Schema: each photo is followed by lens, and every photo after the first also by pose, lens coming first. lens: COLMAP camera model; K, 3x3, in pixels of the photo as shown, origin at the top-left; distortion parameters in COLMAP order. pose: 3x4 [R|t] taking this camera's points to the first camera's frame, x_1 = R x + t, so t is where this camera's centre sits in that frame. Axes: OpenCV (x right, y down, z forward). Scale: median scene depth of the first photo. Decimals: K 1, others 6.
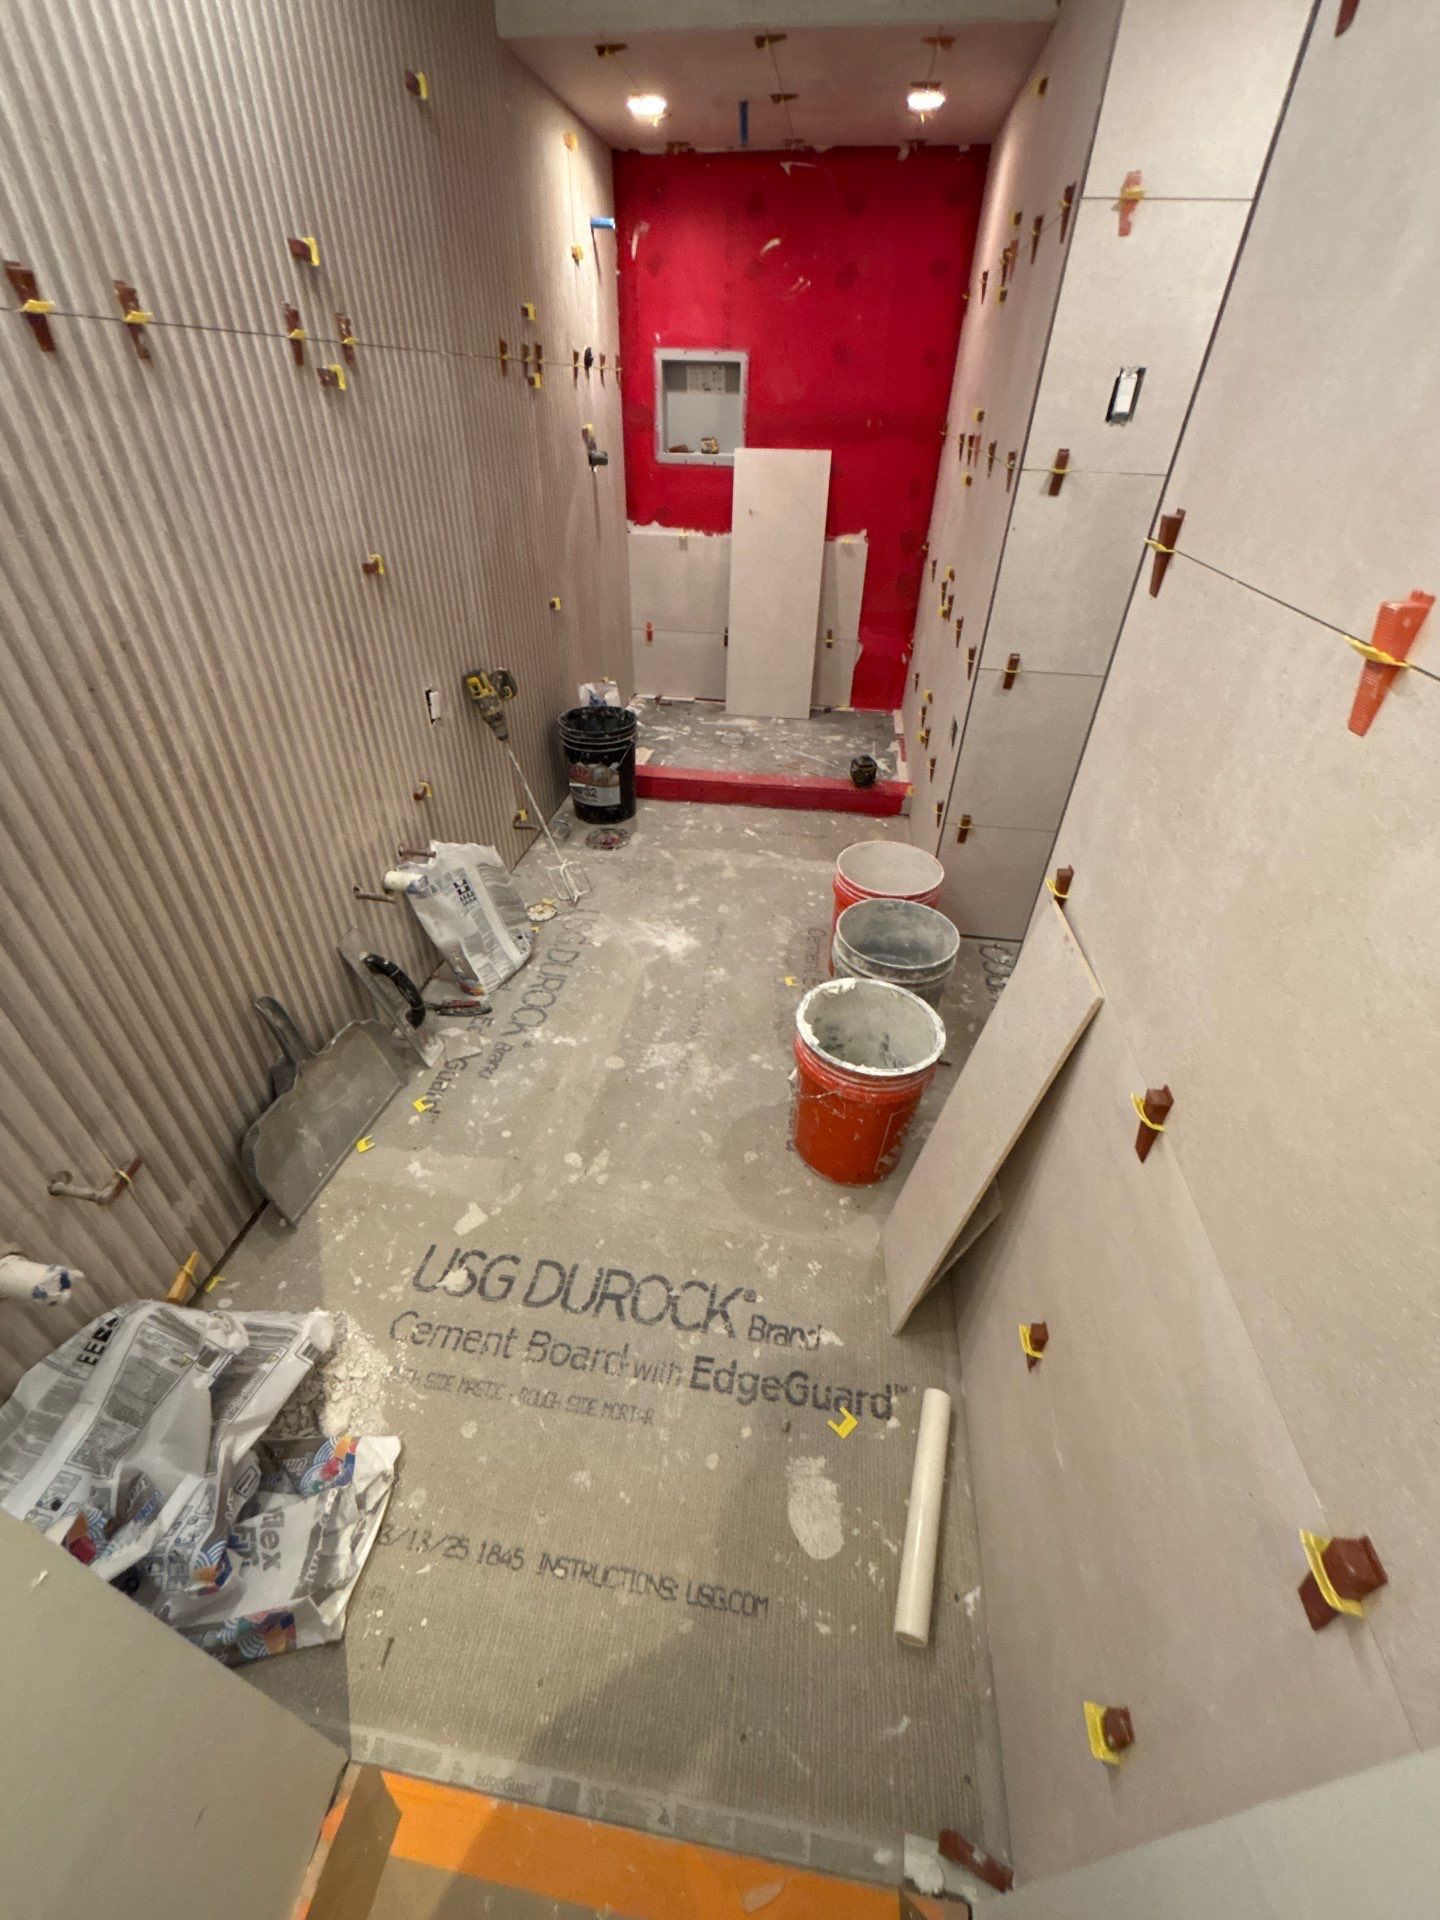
lens RADIAL K [[776.1, 0, 713.5], [0, 776.1, 954.2], [0, 0, 1]] dist [0.003711, -0.001436]
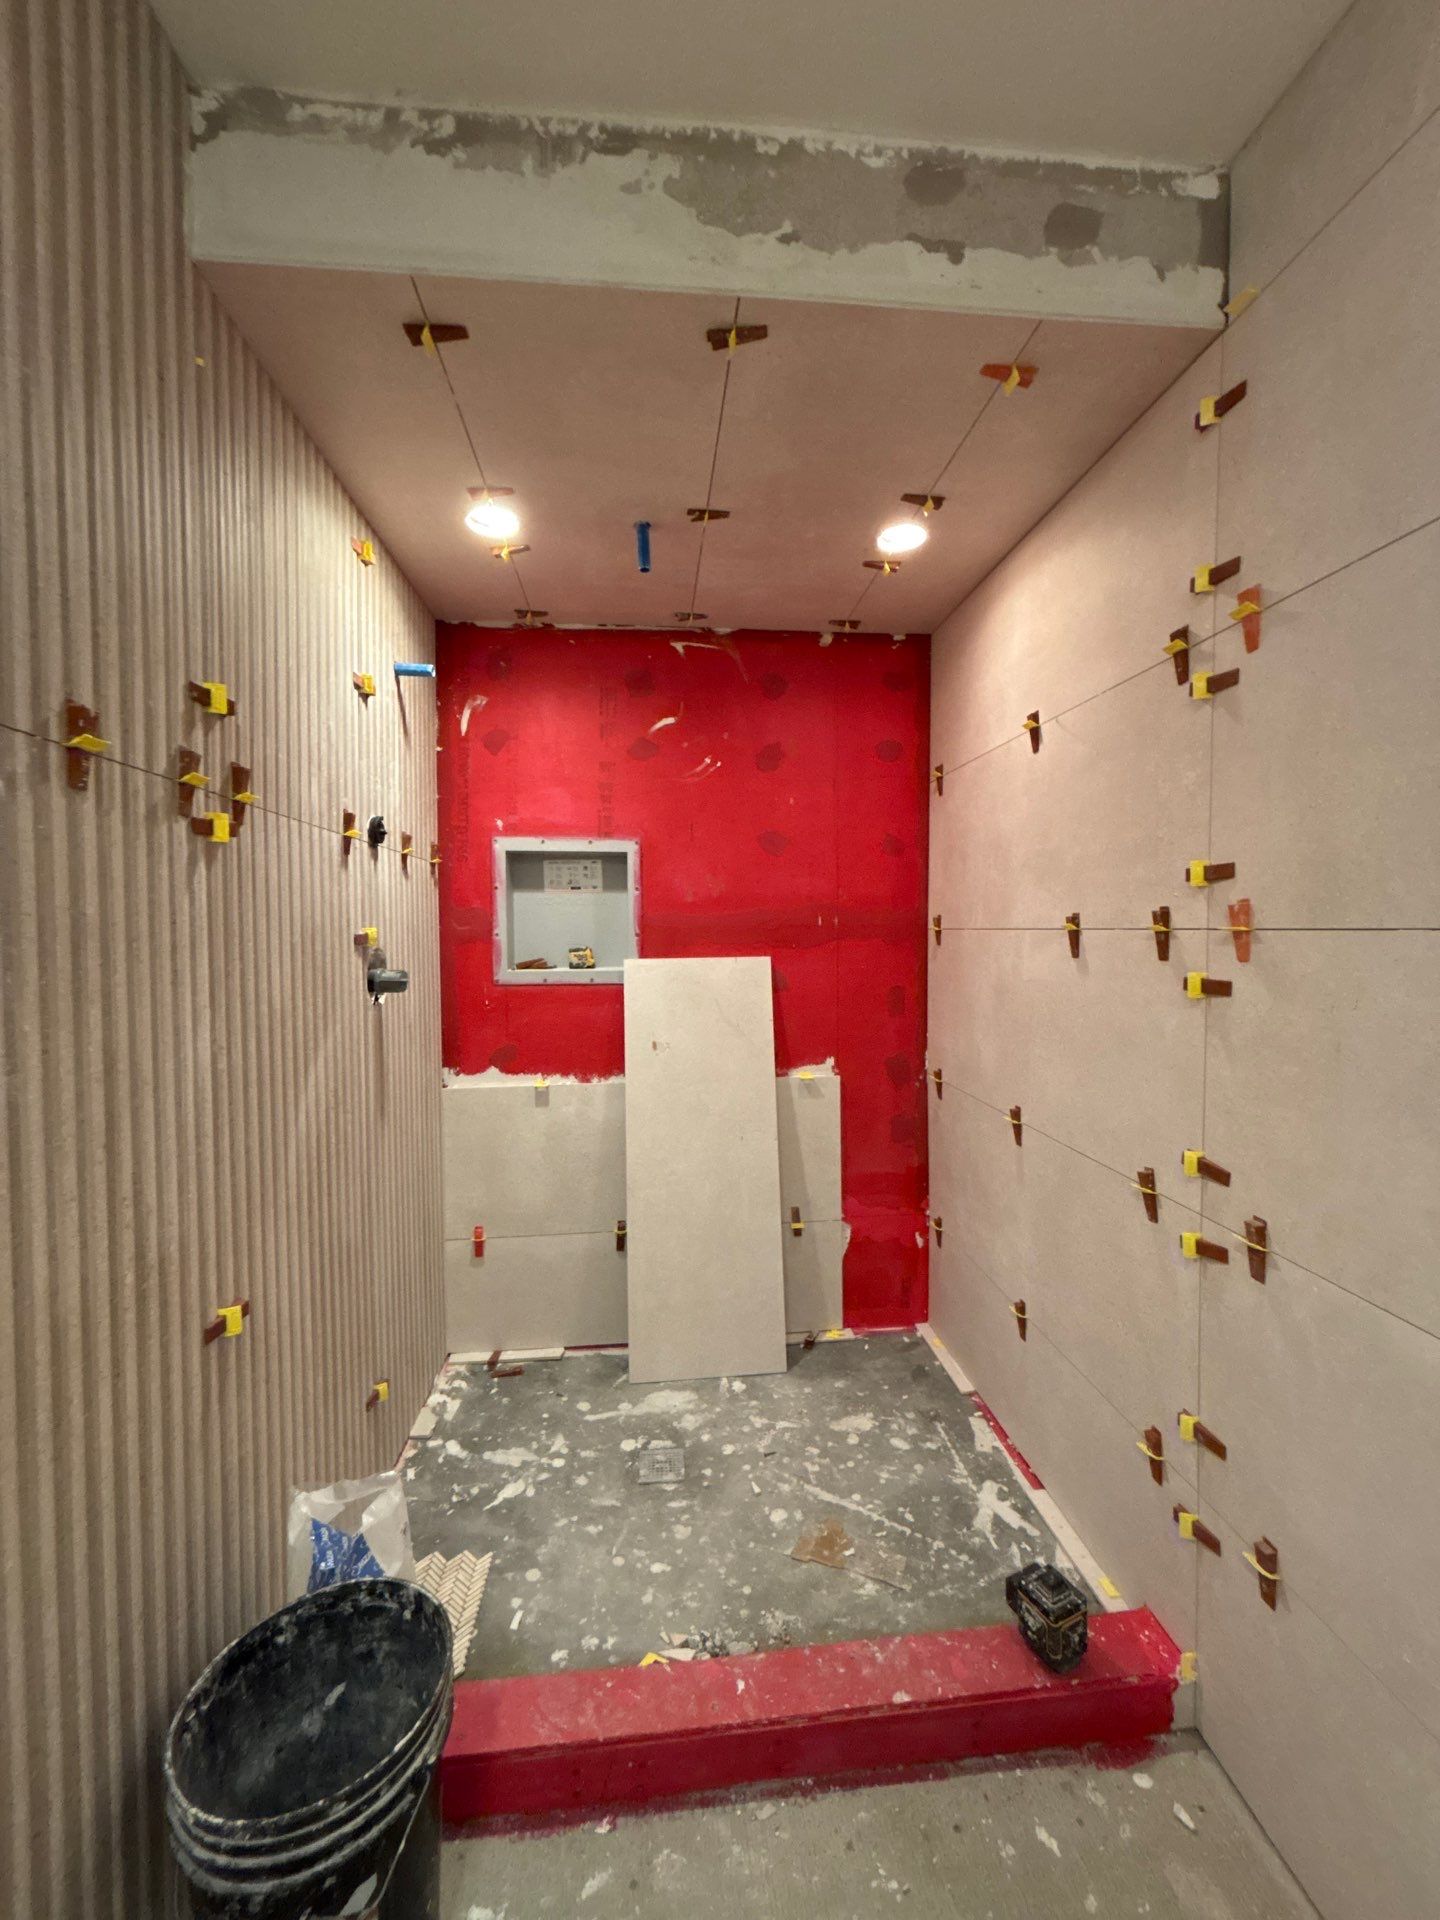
lens RADIAL K [[776.1, 0, 727.5], [0, 776.1, 950.3], [0, 0, 1]] dist [0.003711, -0.001436]
pose [[0.966872, -0.031441, 0.253319, -0.057678], [0.169085, 0.822334, -0.543302, -0.328680], [-0.191231, 0.568136, 0.800407, 0.520329]]
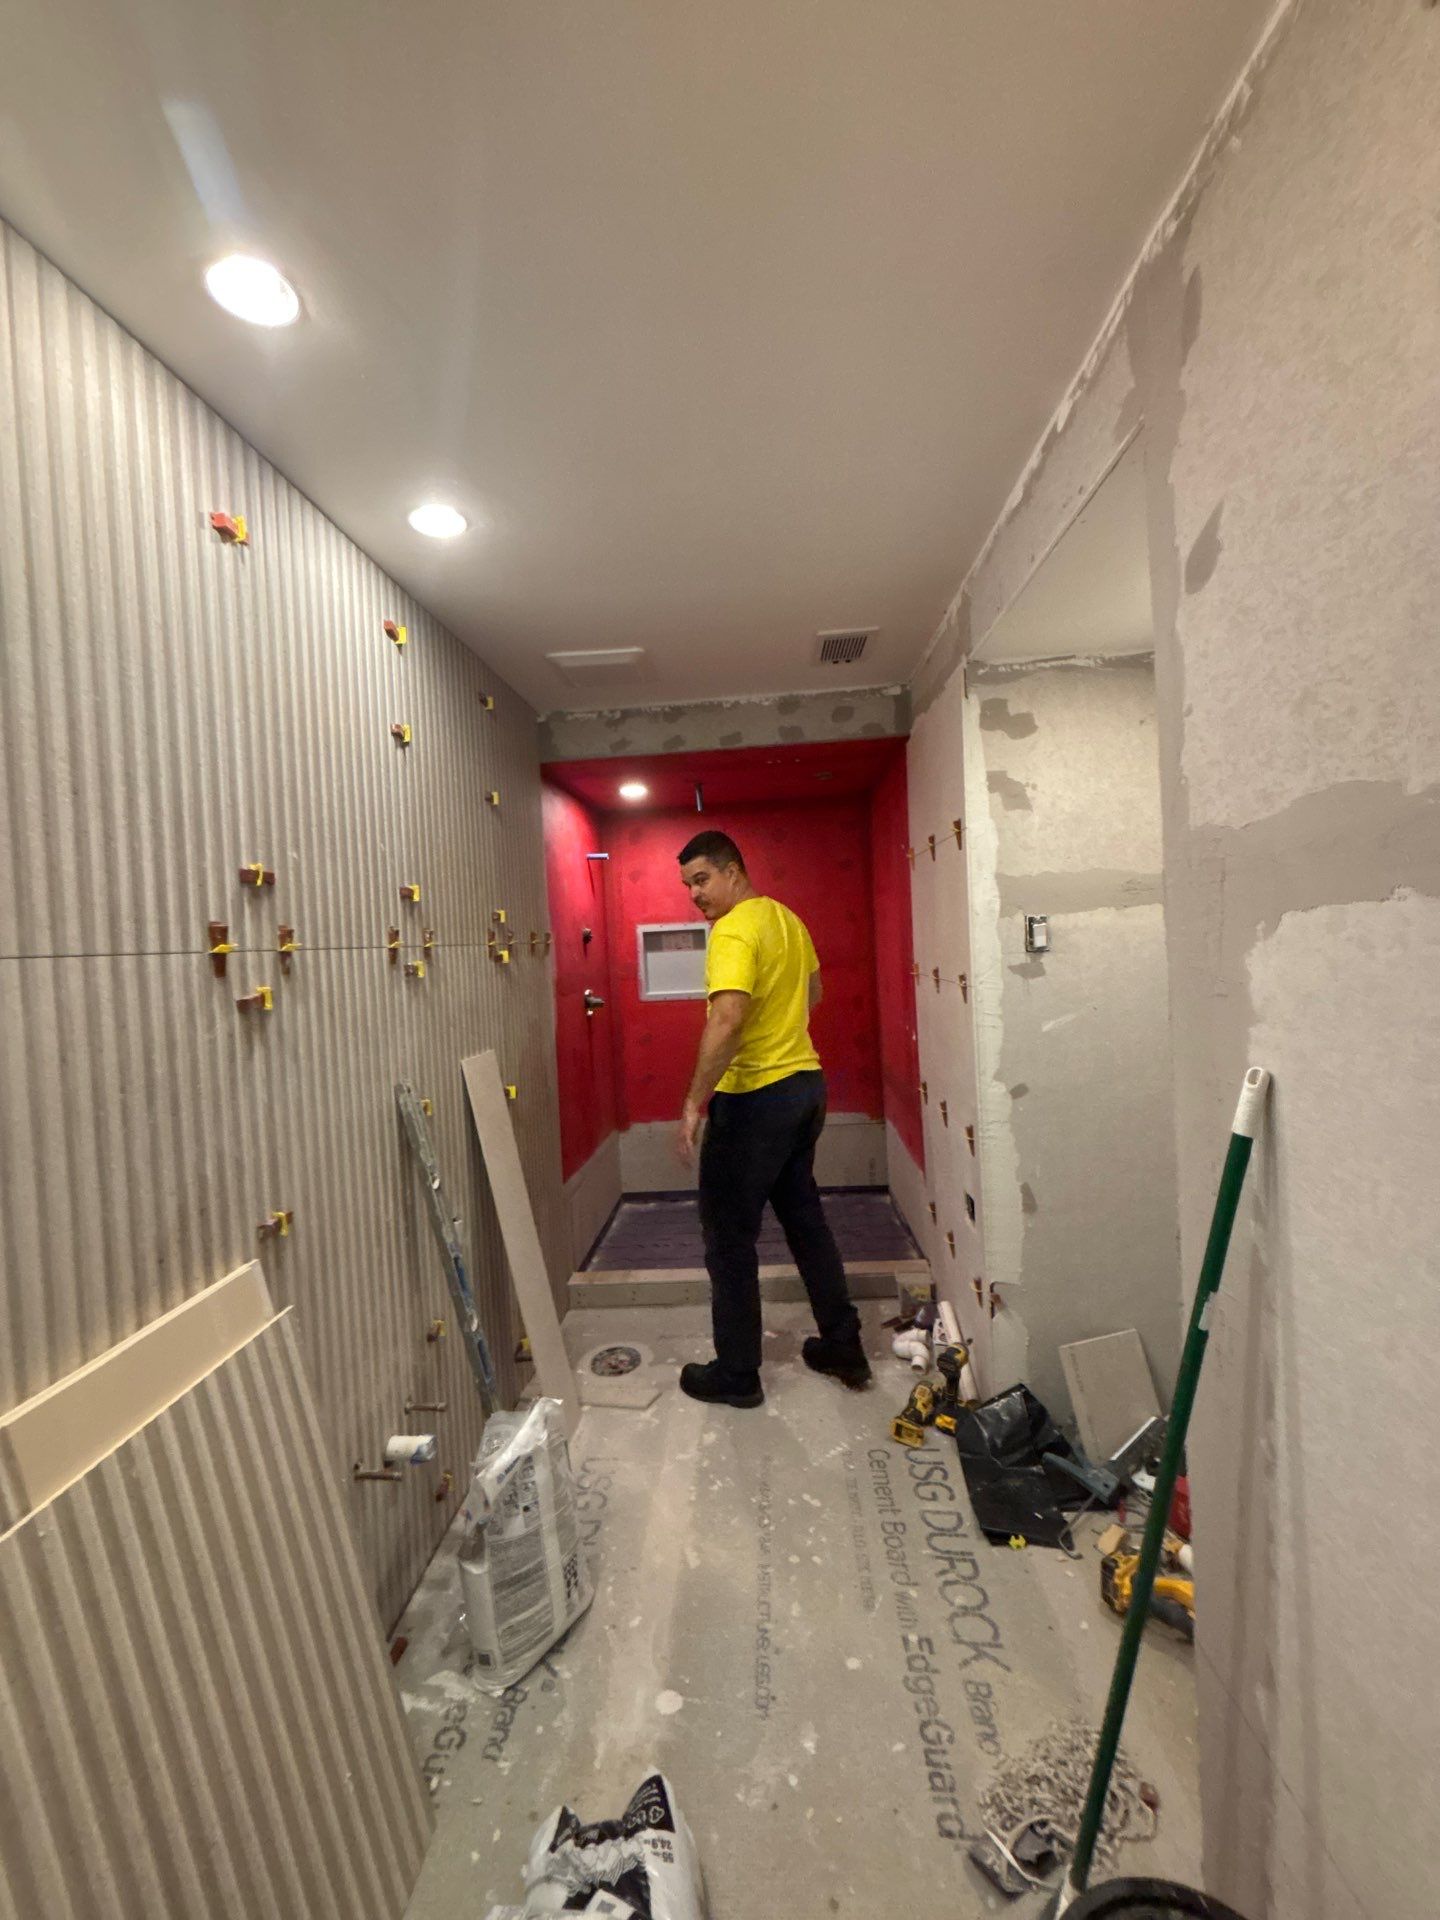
lens RADIAL K [[776.1, 0, 718.3], [0, 776.1, 954.0], [0, 0, 1]] dist [0.003711, -0.001436]
pose [[0.993329, -0.075098, 0.087510, -0.060831], [0.111686, 0.815432, -0.567977, -0.008645], [-0.028705, 0.573961, 0.818379, -0.012845]]
